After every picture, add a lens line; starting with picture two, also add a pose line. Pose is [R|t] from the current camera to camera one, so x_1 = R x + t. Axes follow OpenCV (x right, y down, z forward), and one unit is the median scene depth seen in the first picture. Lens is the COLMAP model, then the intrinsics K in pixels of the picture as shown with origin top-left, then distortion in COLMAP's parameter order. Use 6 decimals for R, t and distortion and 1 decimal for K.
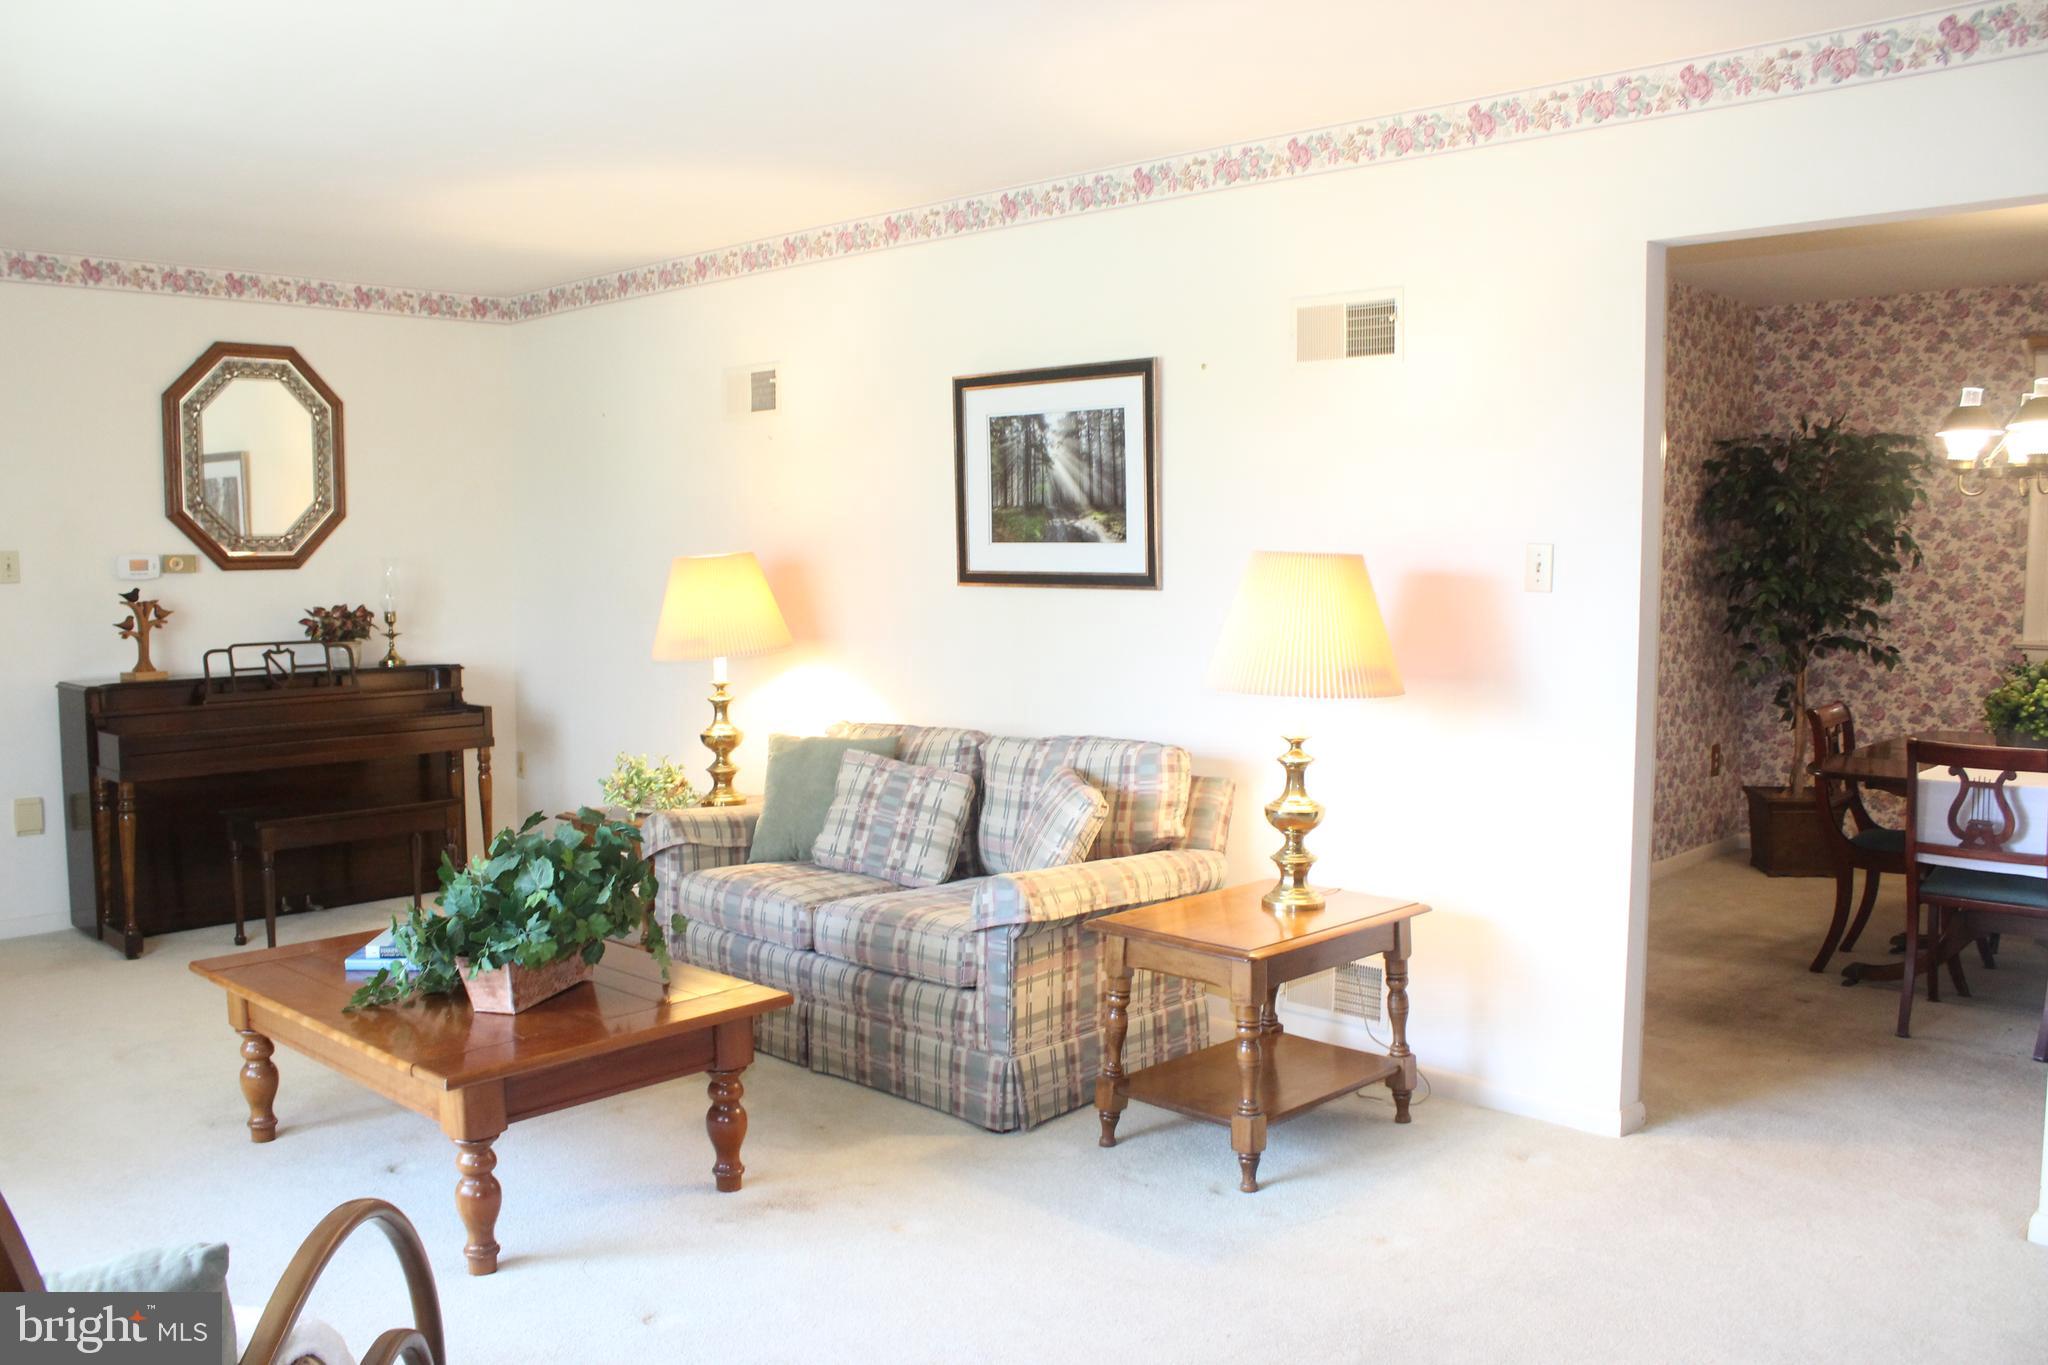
lens RADIAL K [[1684.8, 0, 991.1], [0, 1684.8, 688.6], [0, 0, 1]] dist [-0.174896, 0.157865]
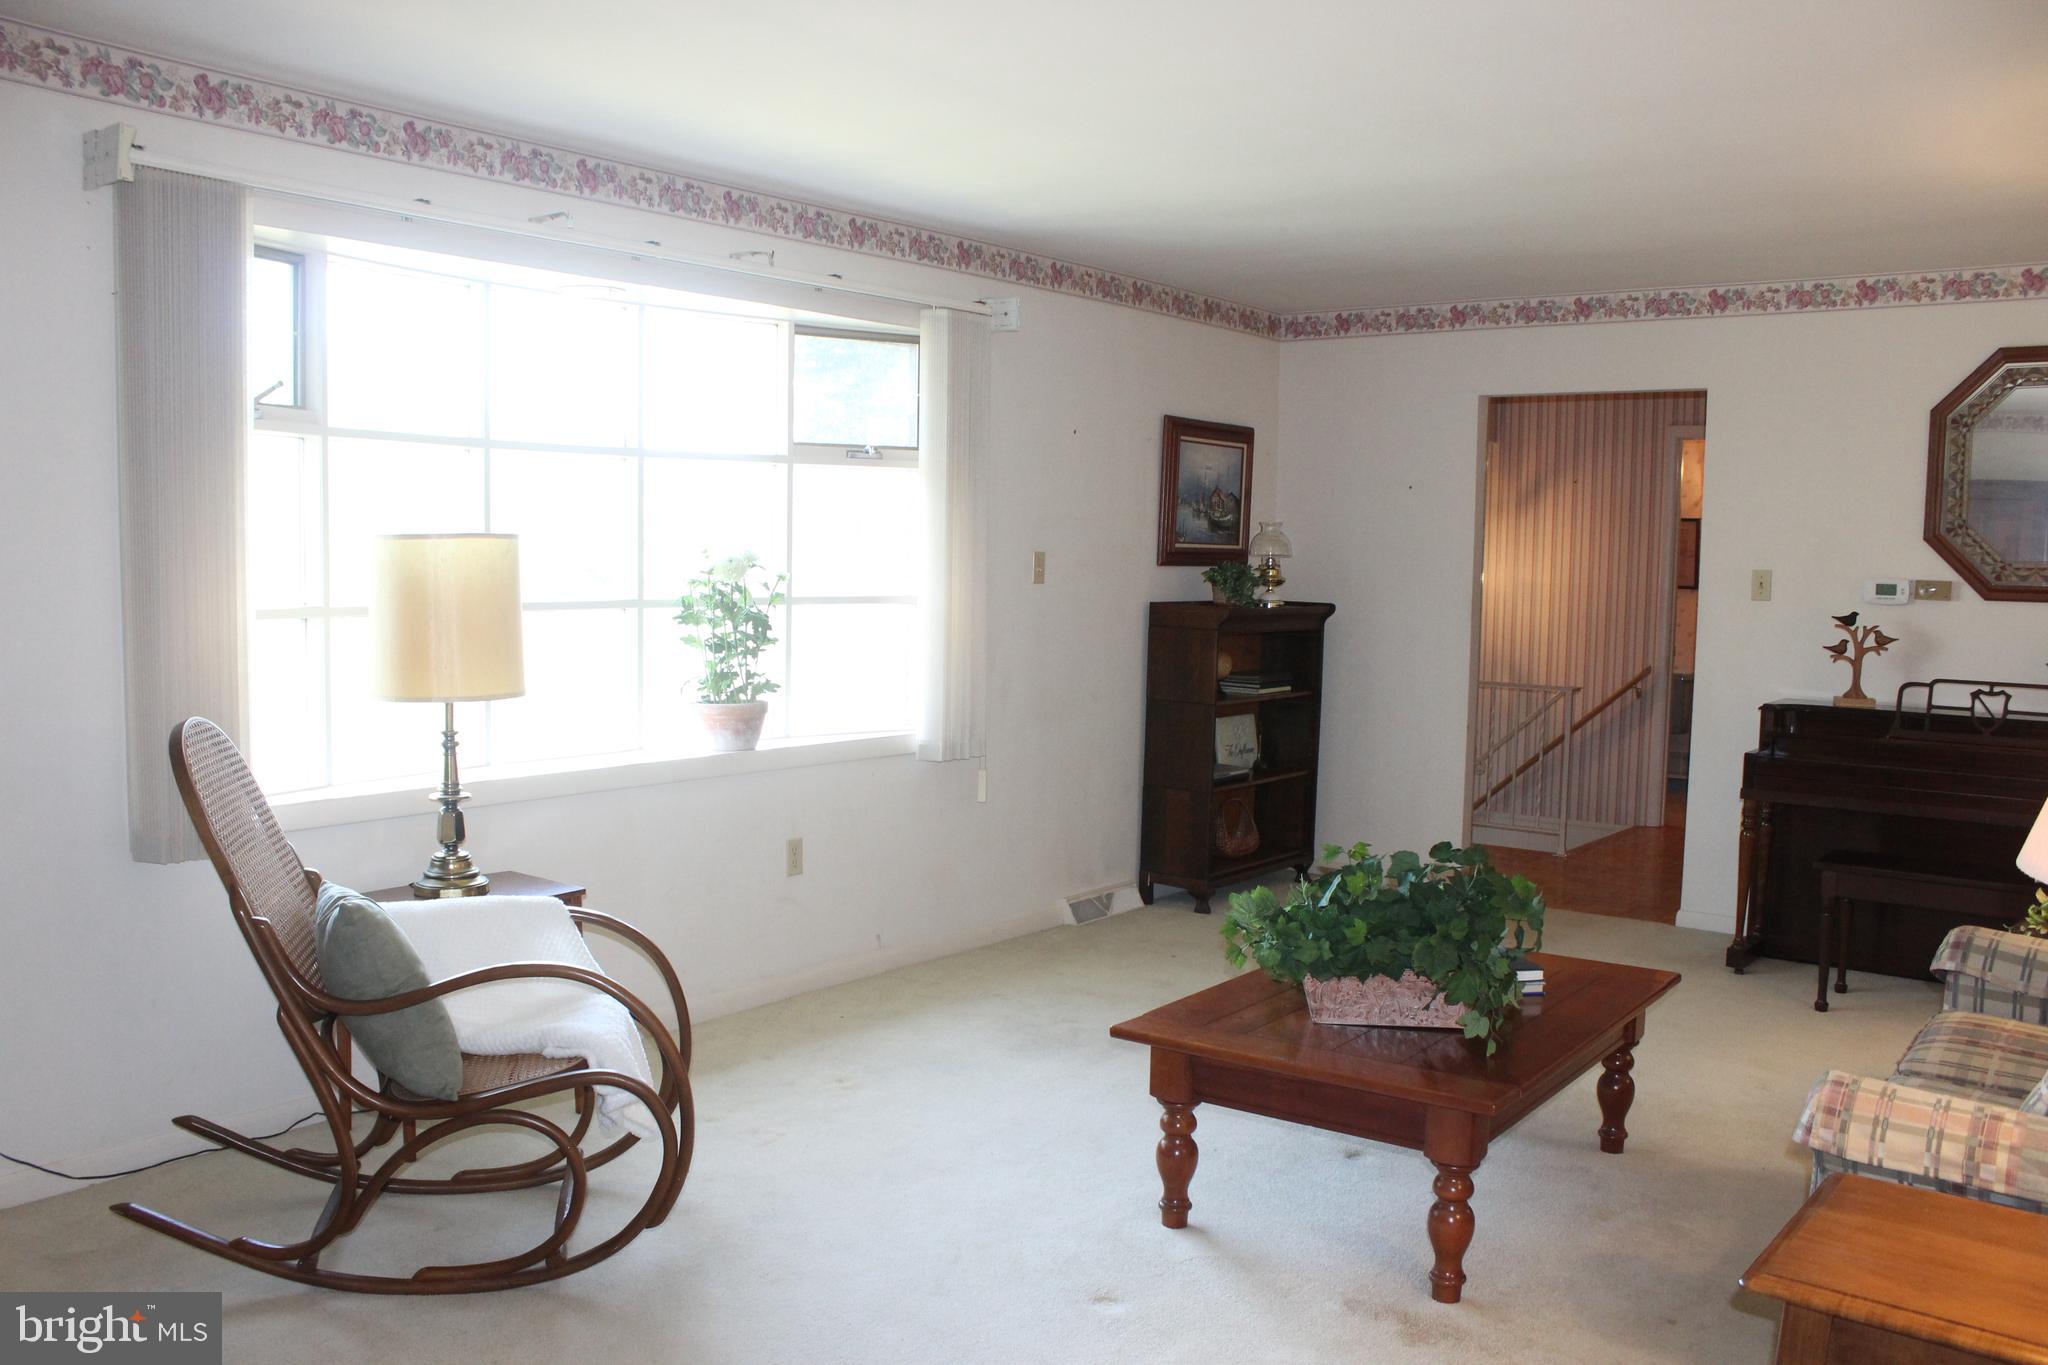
lens RADIAL K [[1680.4, 0, 993.7], [0, 1680.4, 696.4], [0, 0, 1]] dist [-0.173633, 0.149914]
pose [[0.090648, 0.091460, -0.991674, 0.489032], [-0.109315, 0.990671, 0.081375, -0.042020], [0.989865, 0.101028, 0.099800, 0.489845]]
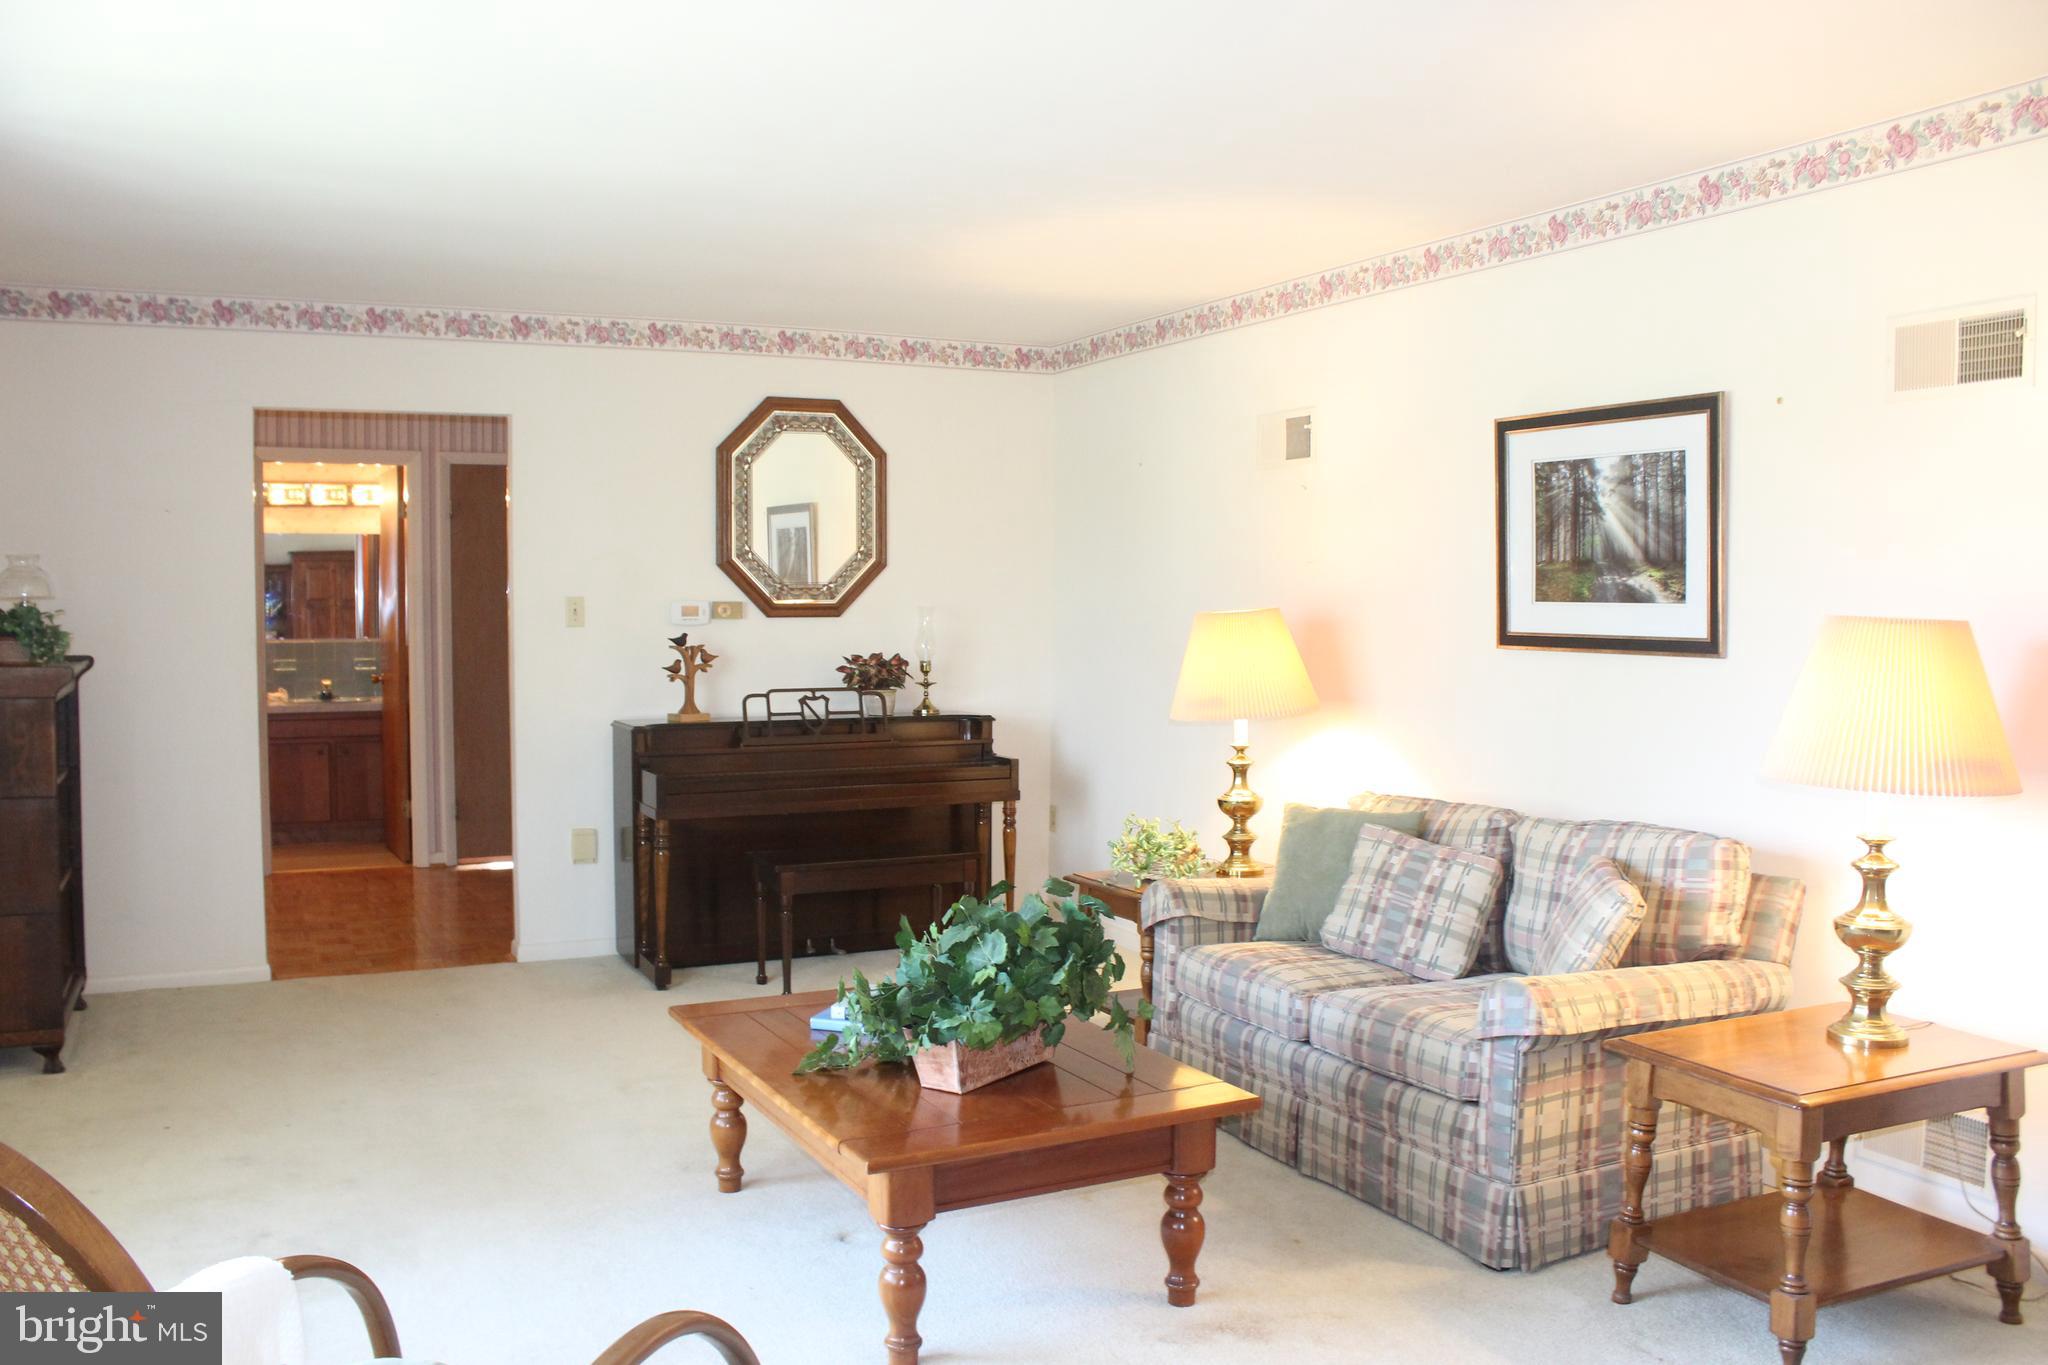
lens RADIAL K [[1680.4, 0, 993.7], [0, 1680.4, 696.4], [0, 0, 1]] dist [-0.173633, 0.149914]
pose [[0.939339, 0.026554, -0.341960, 0.034740], [-0.035595, 0.999162, -0.020190, -0.008265], [0.341138, 0.031137, 0.939498, 0.074946]]
